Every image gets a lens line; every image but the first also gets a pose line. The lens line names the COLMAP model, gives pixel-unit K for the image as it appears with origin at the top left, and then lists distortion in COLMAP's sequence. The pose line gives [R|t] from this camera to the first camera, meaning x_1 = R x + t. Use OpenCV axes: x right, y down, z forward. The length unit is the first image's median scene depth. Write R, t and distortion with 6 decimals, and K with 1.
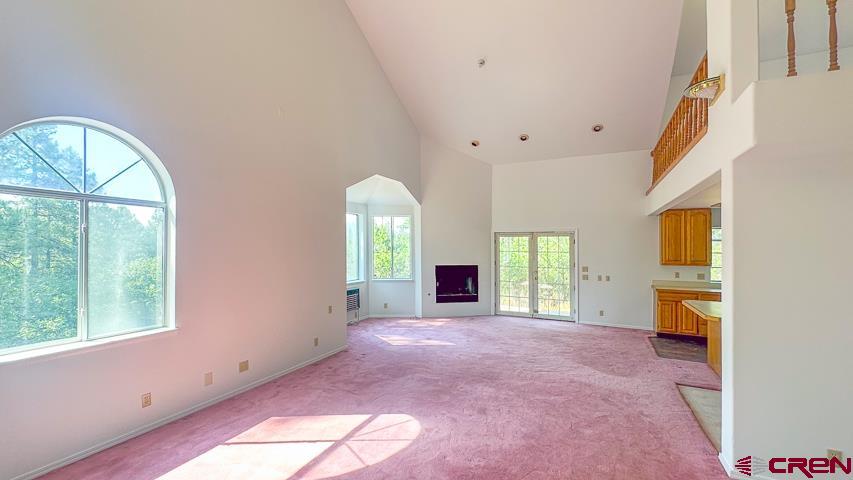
lens RADIAL K [[349.5, 0, 421.4], [0, 349.5, 241.5], [0, 0, 1]] dist [0.002520, 0.000737]
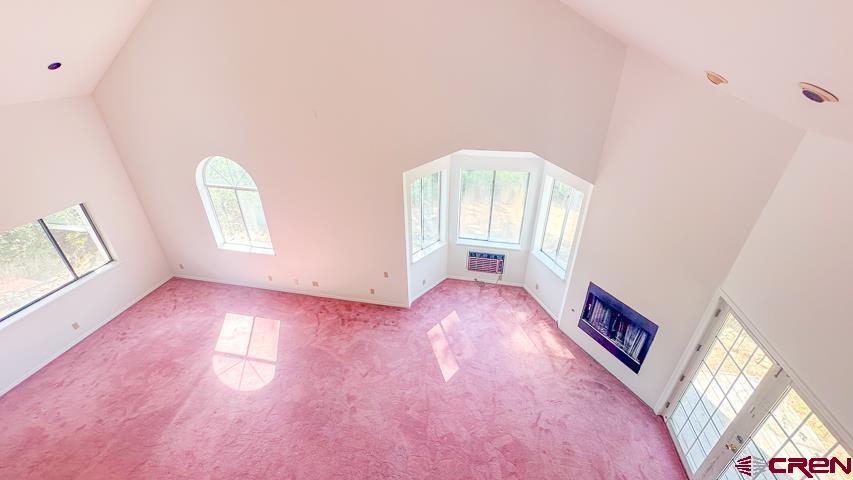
lens RADIAL K [[349.5, 0, 422.5], [0, 349.5, 244.8], [0, 0, 1]] dist [0.002520, 0.000737]
pose [[0.251127, 0.483731, -0.838415, 0.583789], [0.021588, 0.863157, 0.504473, -0.398180], [0.967713, -0.144787, 0.206319, 0.734156]]
